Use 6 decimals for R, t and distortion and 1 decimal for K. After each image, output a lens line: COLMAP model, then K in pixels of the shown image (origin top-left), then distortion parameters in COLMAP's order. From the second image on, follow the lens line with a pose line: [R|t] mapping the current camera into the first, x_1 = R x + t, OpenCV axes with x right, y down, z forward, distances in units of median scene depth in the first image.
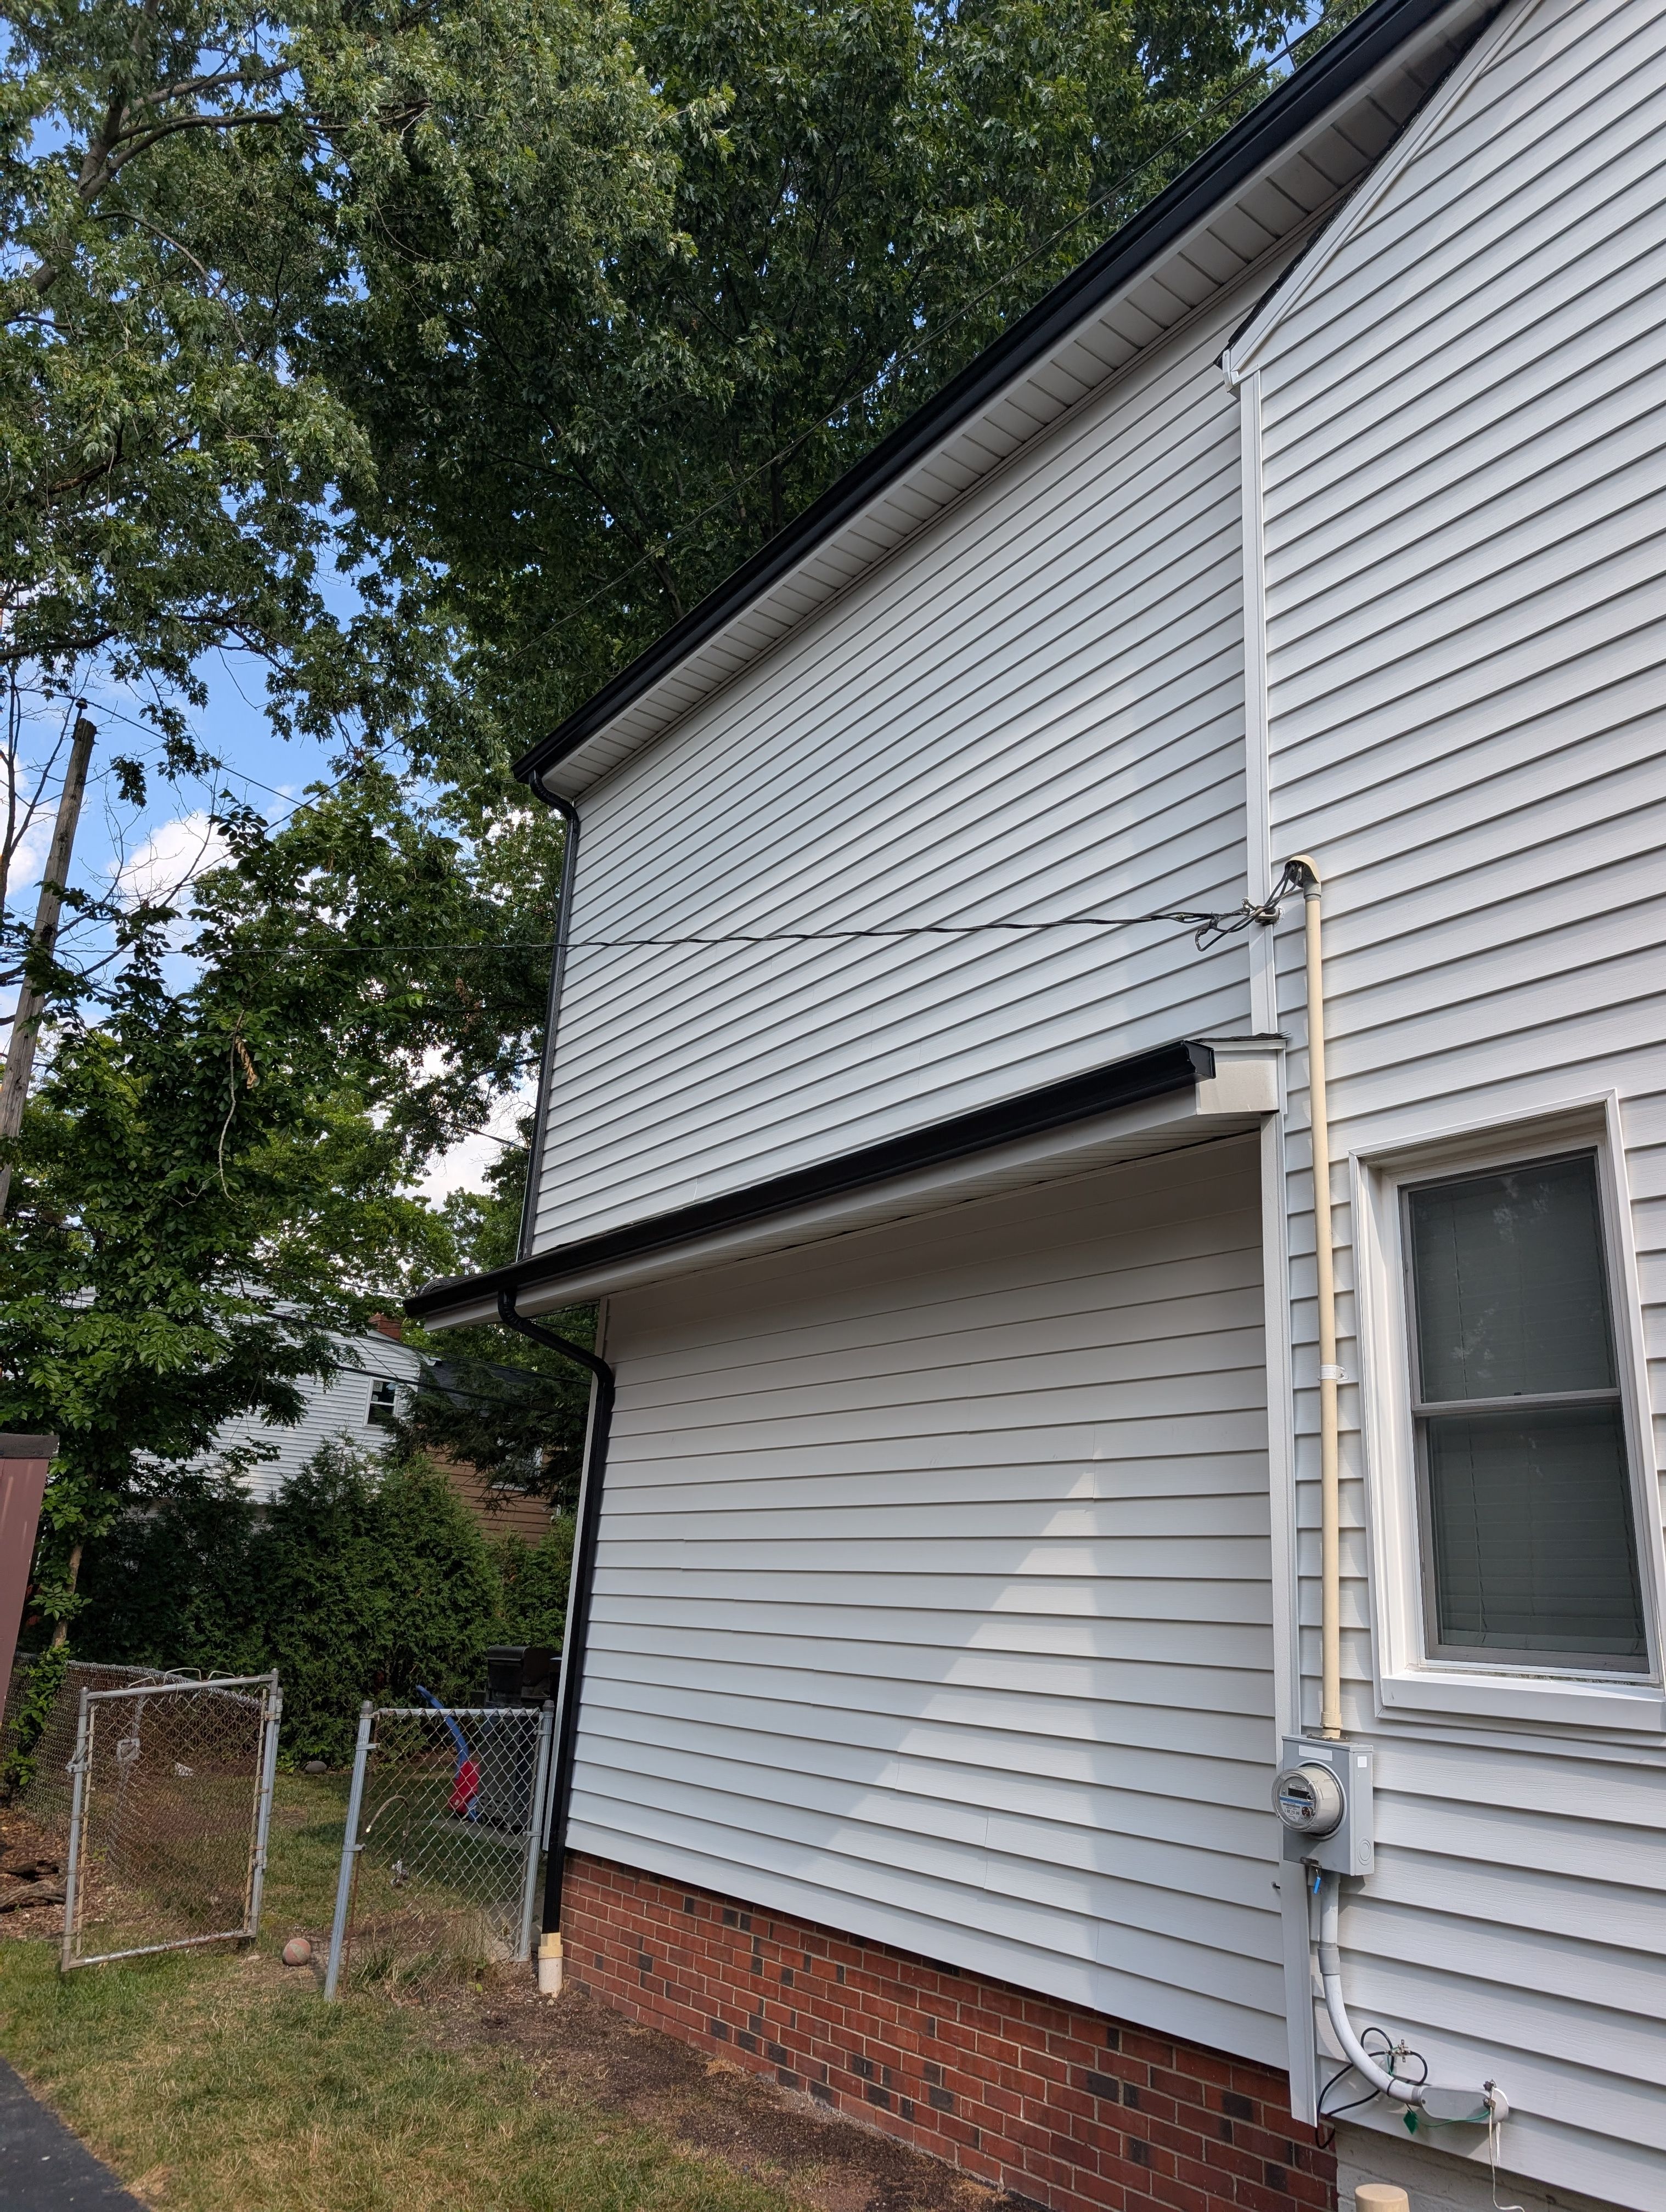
lens RADIAL K [[1654.3, 0, 833.0], [0, 1654.3, 1106.0], [0, 0, 1]] dist [0.012780, 0.001282]
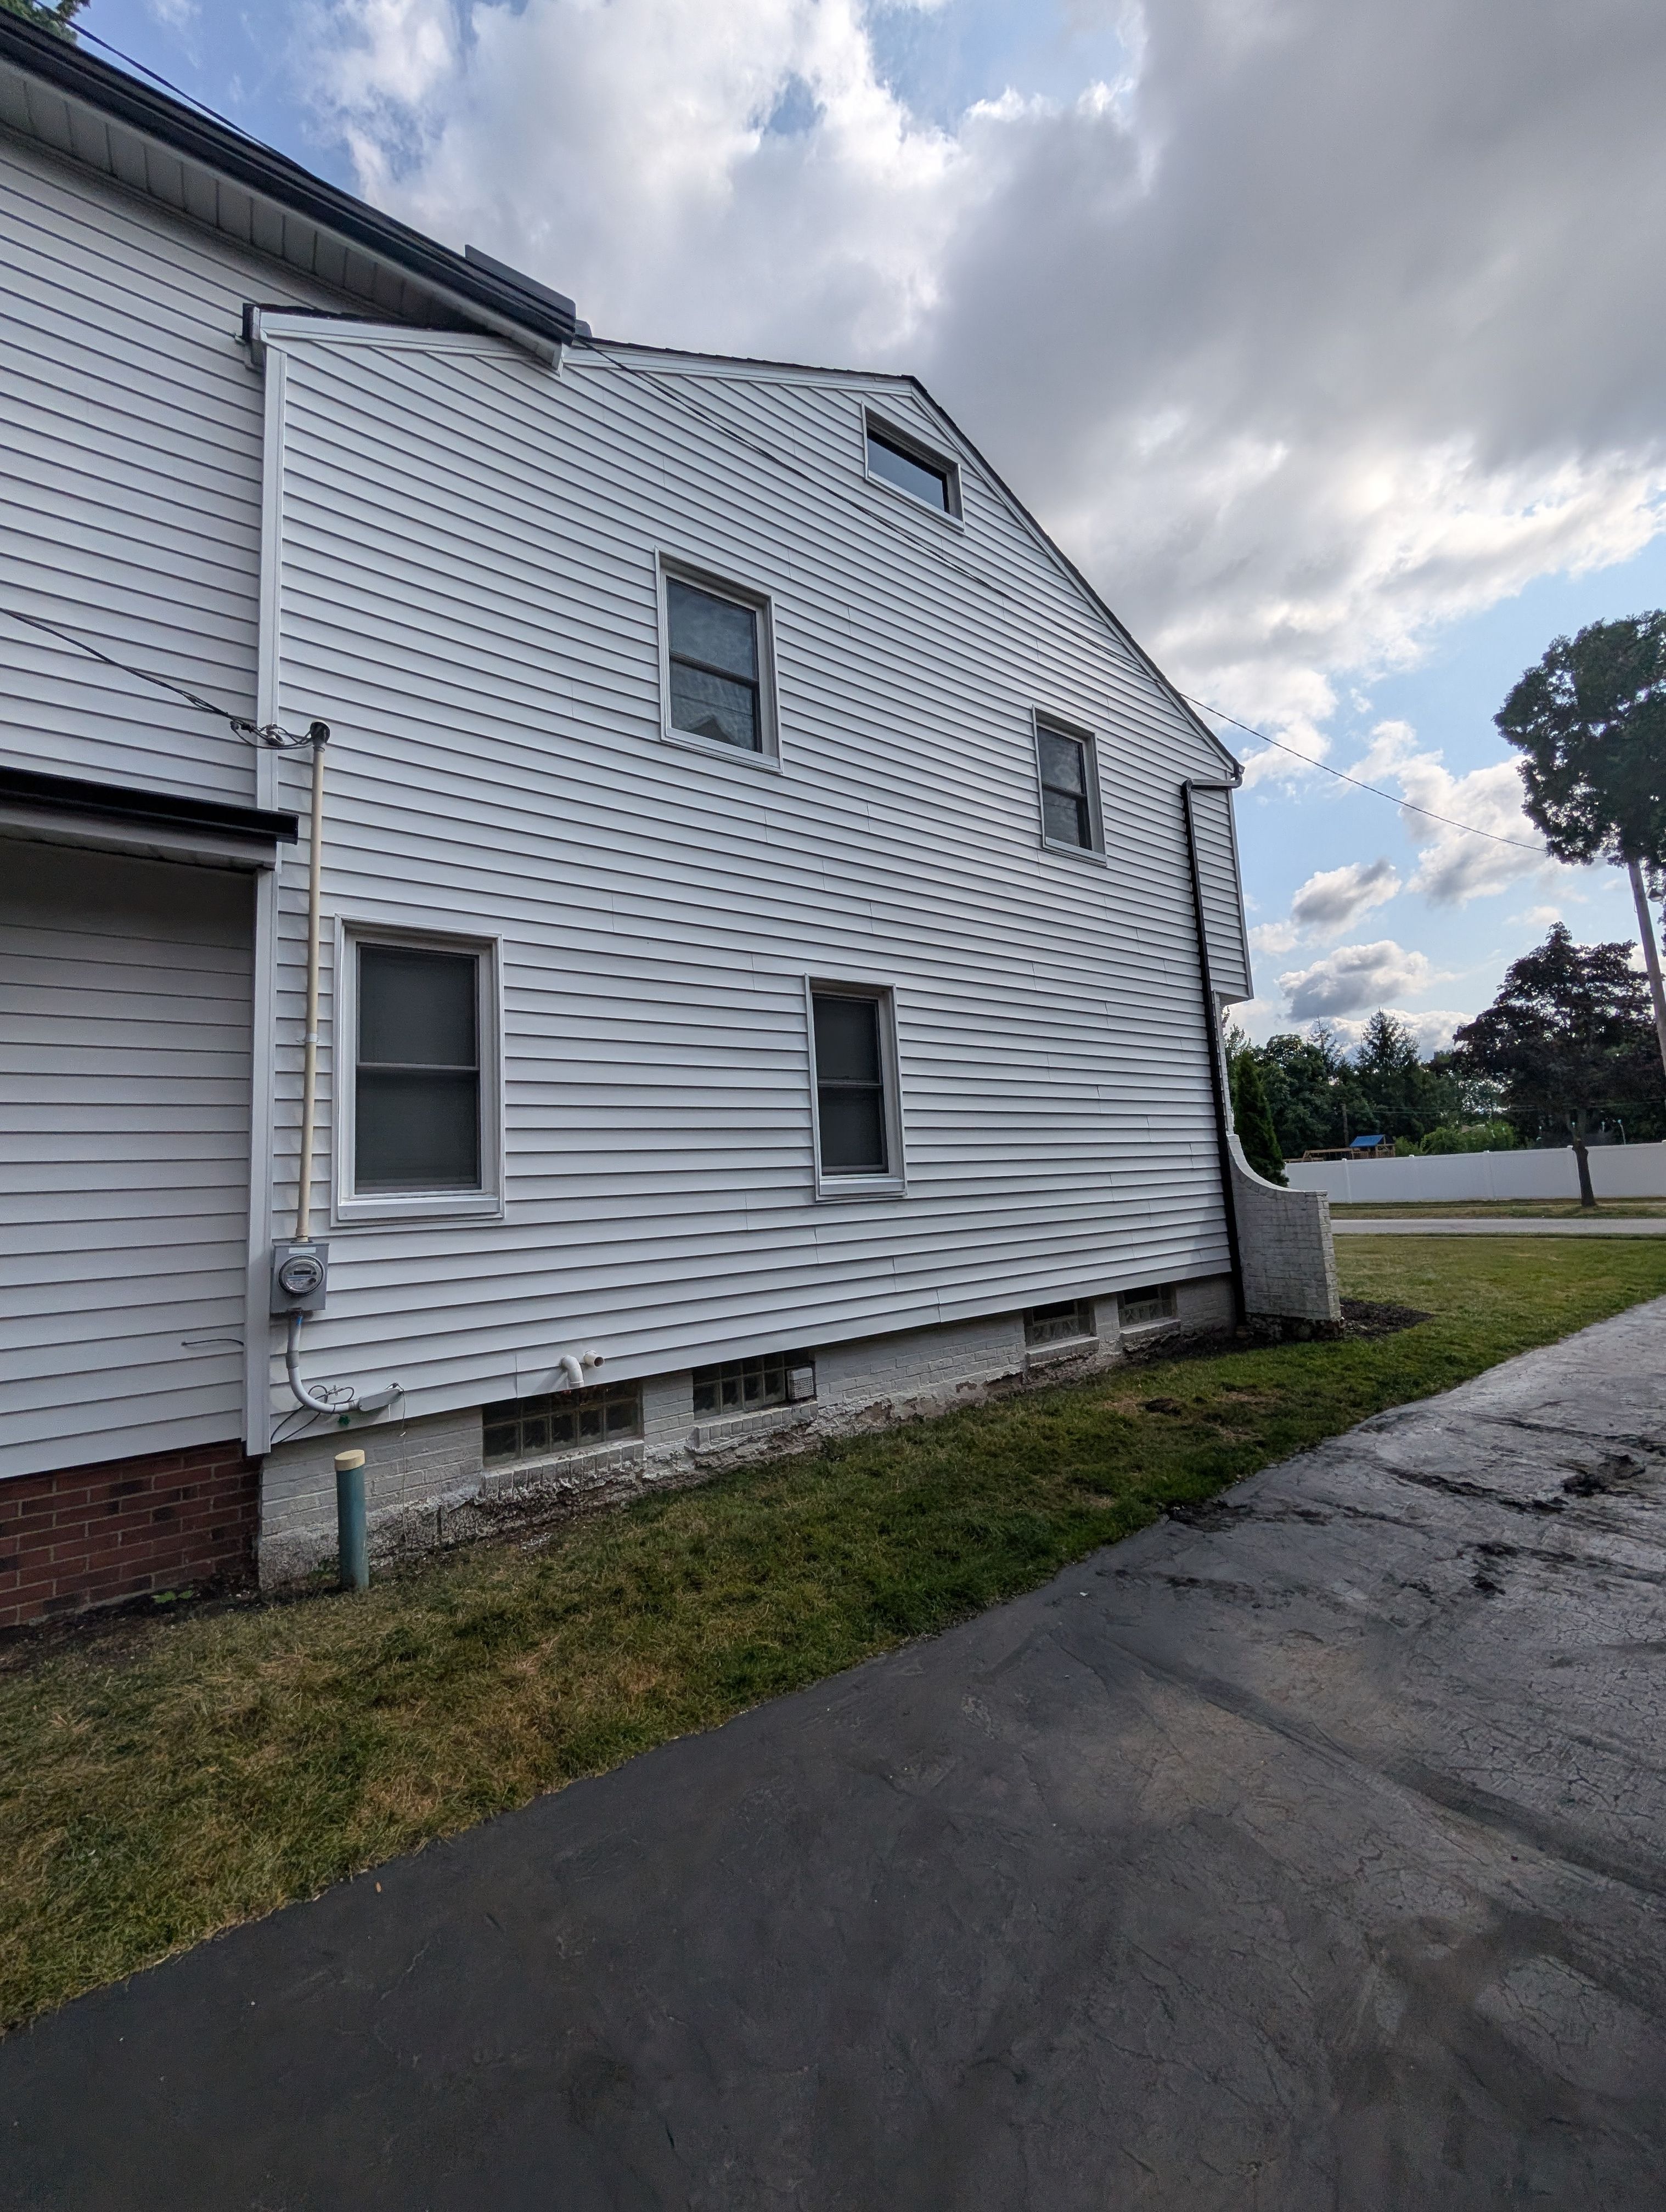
lens RADIAL K [[844.6, 0, 828.8], [0, 844.6, 1108.9], [0, 0, 1]] dist [-0.002445, 0.000124]
pose [[-0.011608, 0.038698, 0.999184, -0.607550], [-0.248108, 0.967891, -0.040369, 0.143190], [-0.968663, -0.248374, -0.001634, 0.499783]]
